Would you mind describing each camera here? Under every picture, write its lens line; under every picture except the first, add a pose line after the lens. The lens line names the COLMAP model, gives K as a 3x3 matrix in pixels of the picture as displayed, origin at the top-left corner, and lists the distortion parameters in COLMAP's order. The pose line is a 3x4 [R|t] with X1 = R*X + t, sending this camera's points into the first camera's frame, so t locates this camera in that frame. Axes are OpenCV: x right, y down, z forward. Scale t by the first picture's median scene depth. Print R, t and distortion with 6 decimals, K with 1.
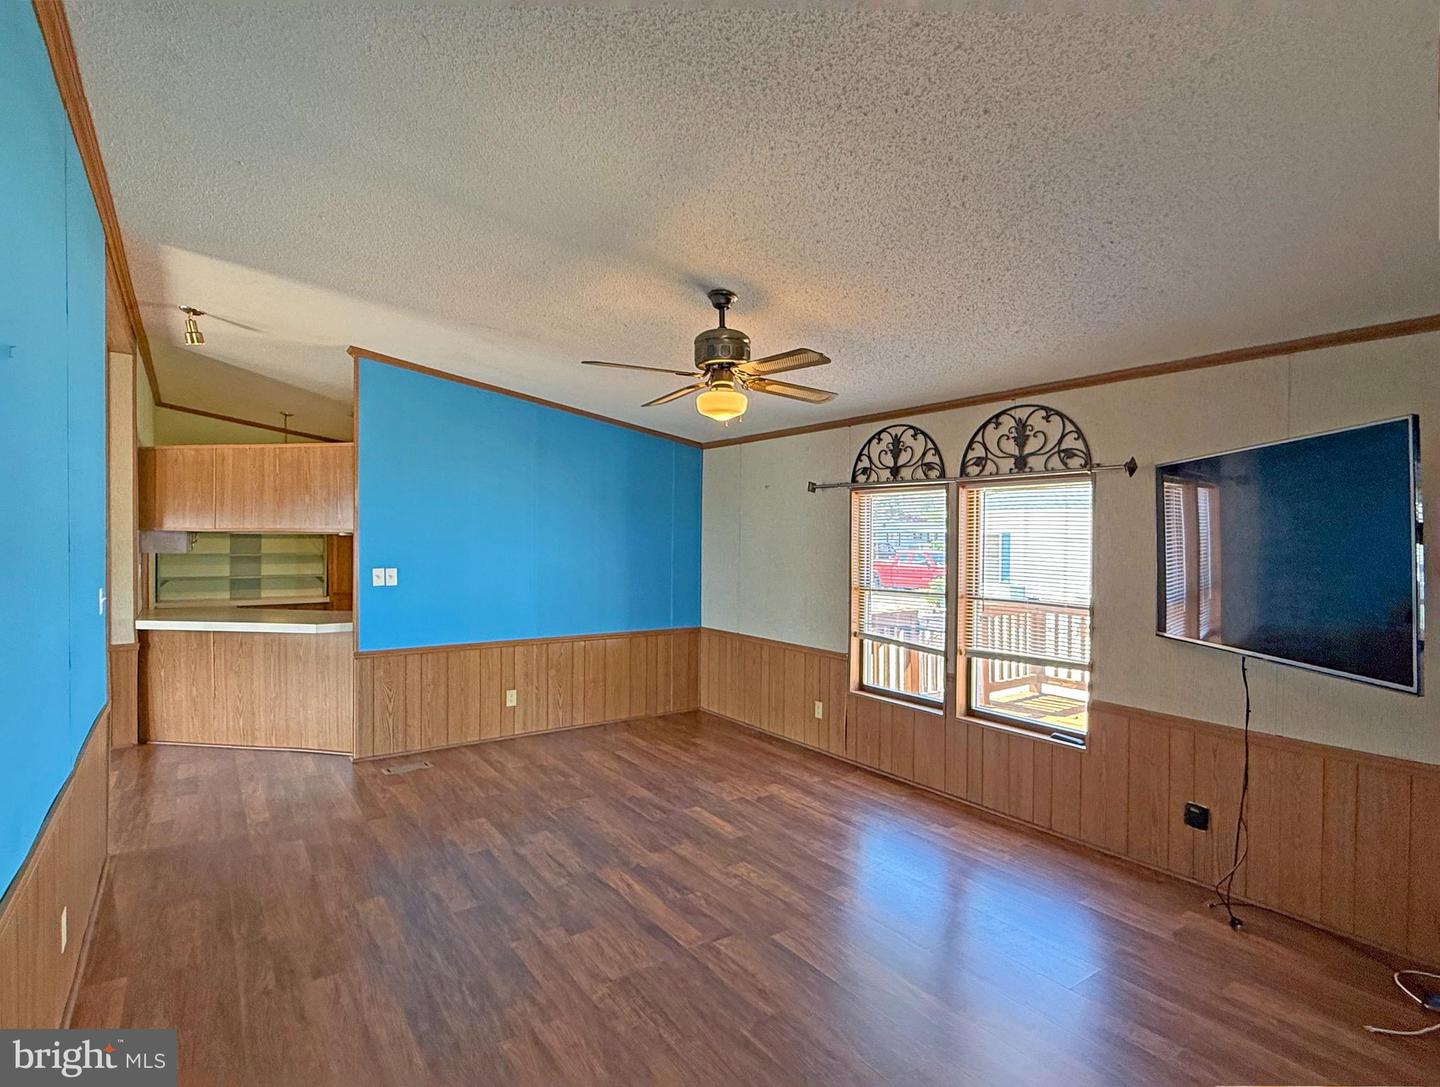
lens RADIAL K [[744.7, 0, 720.0], [0, 744.7, 543.5], [0, 0, 1]] dist [-0.023852, 0.000120]
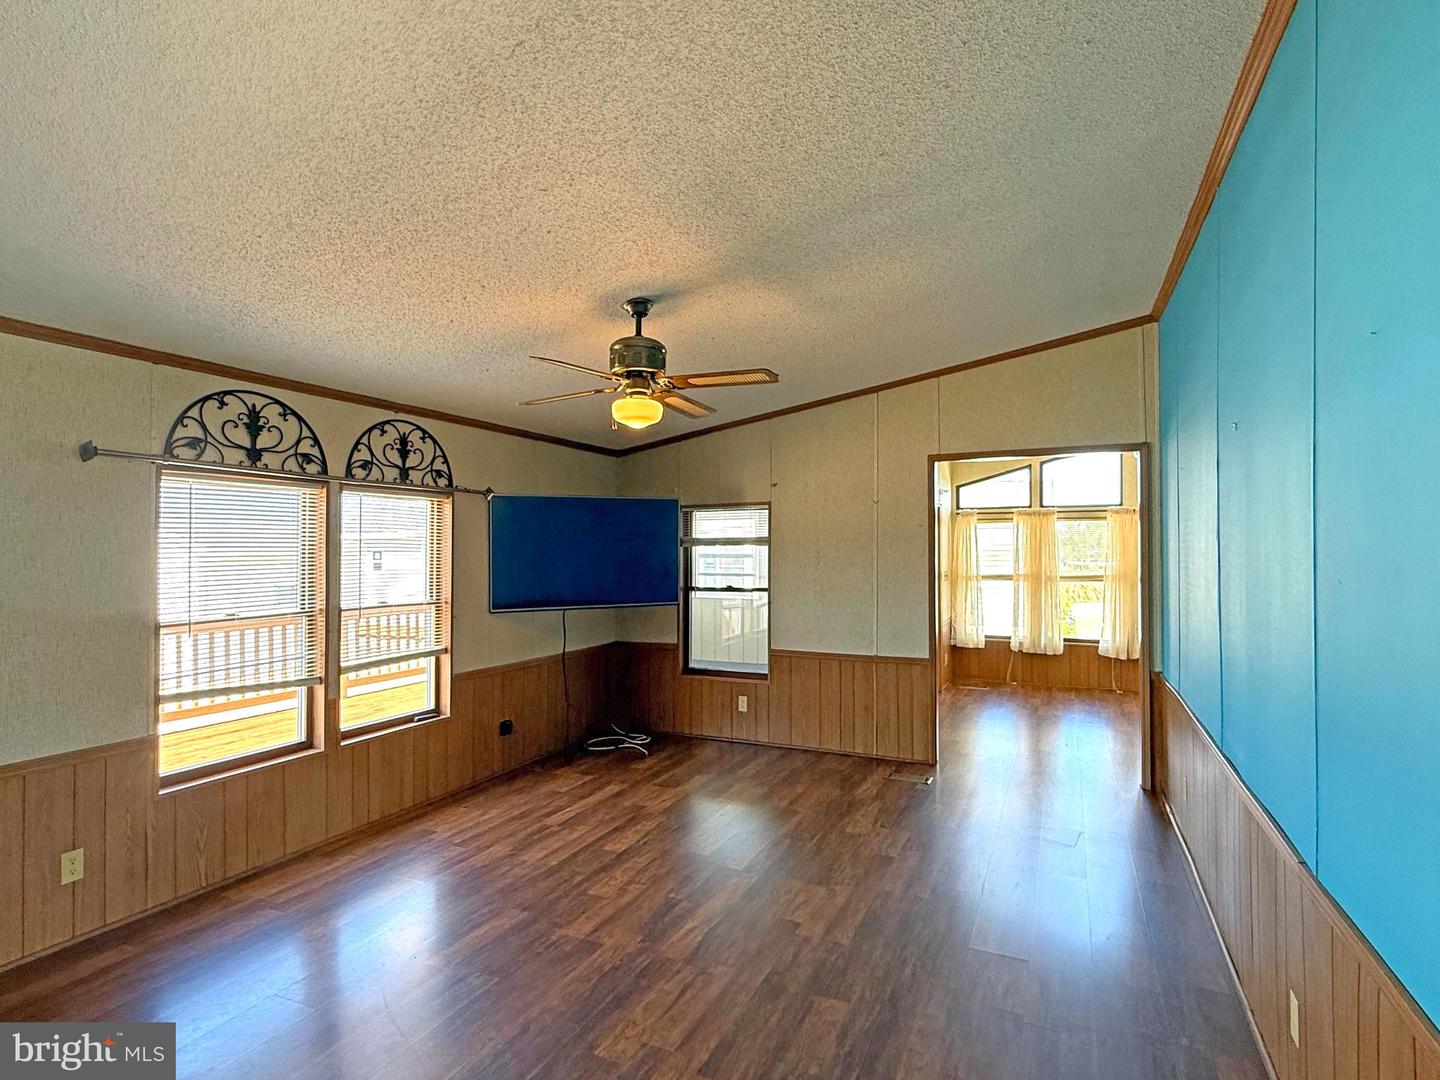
lens RADIAL K [[742.9, 0, 720.0], [0, 742.9, 540.0], [0, 0, 1]] dist [0.024302, -0.000545]
pose [[-0.494095, -0.003739, 0.869400, -0.675716], [-0.003557, 0.999991, 0.002279, -0.016943], [-0.869401, -0.001966, -0.494104, 1.021460]]
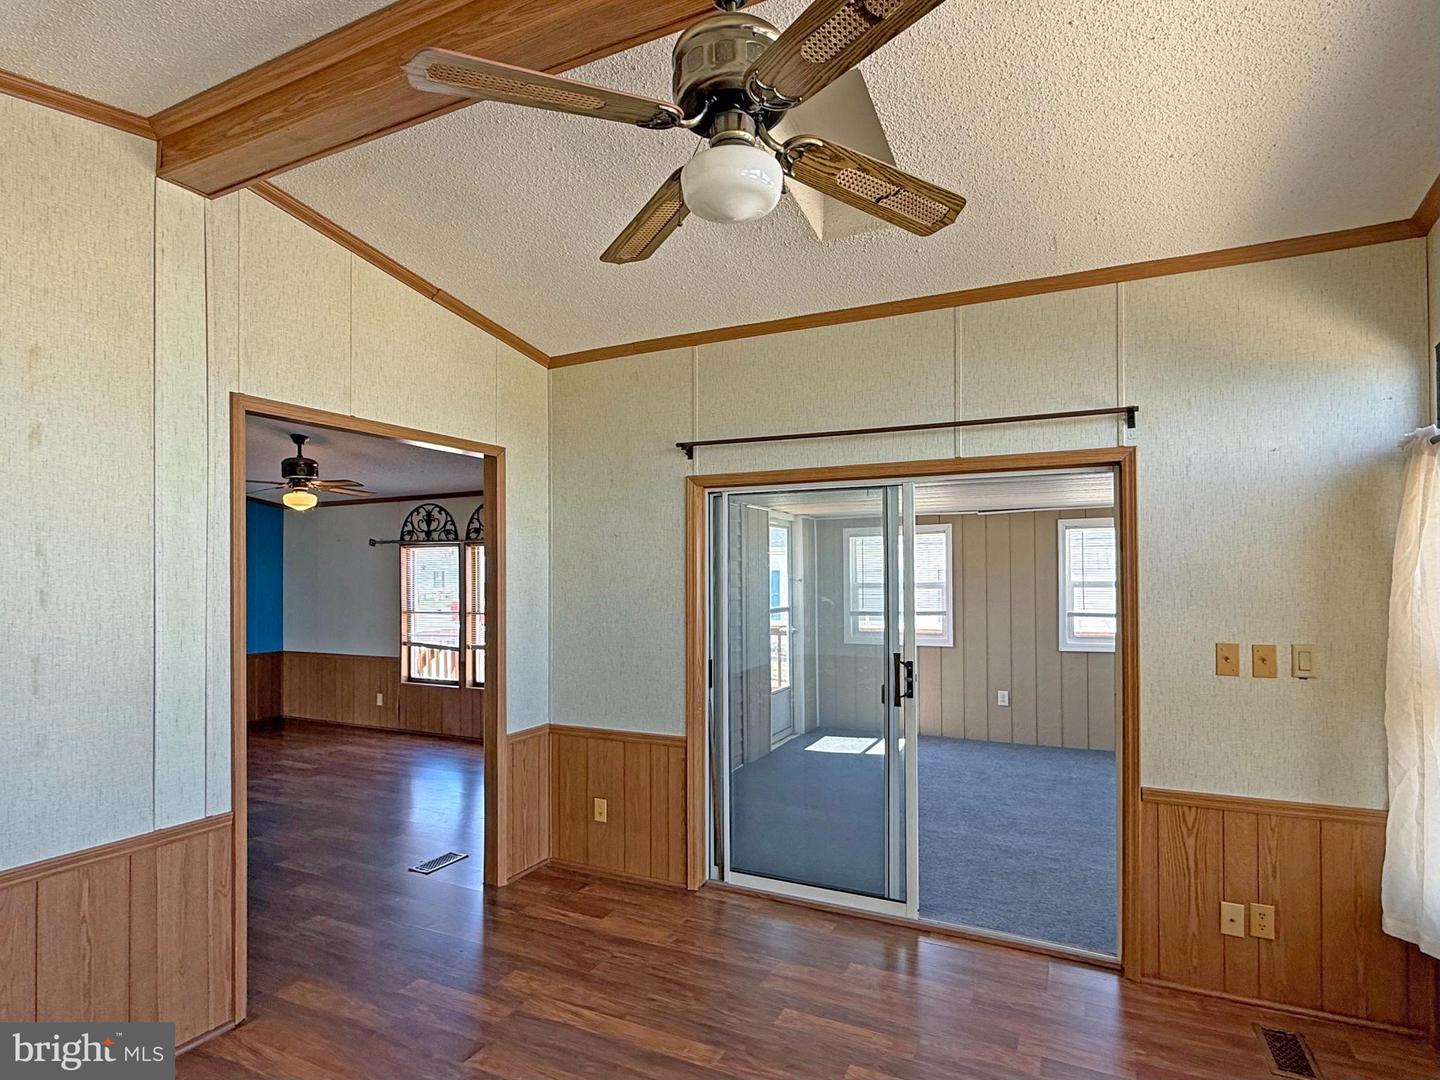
lens RADIAL K [[807.8, 0, 721.3], [0, 807.8, 567.7], [0, 0, 1]] dist [0.003564, 0.000365]
pose [[0.886488, -0.008868, 0.462667, -0.000381], [0.015908, 0.999809, -0.011317, 0.000997], [-0.462479, 0.017393, 0.886460, -0.799775]]
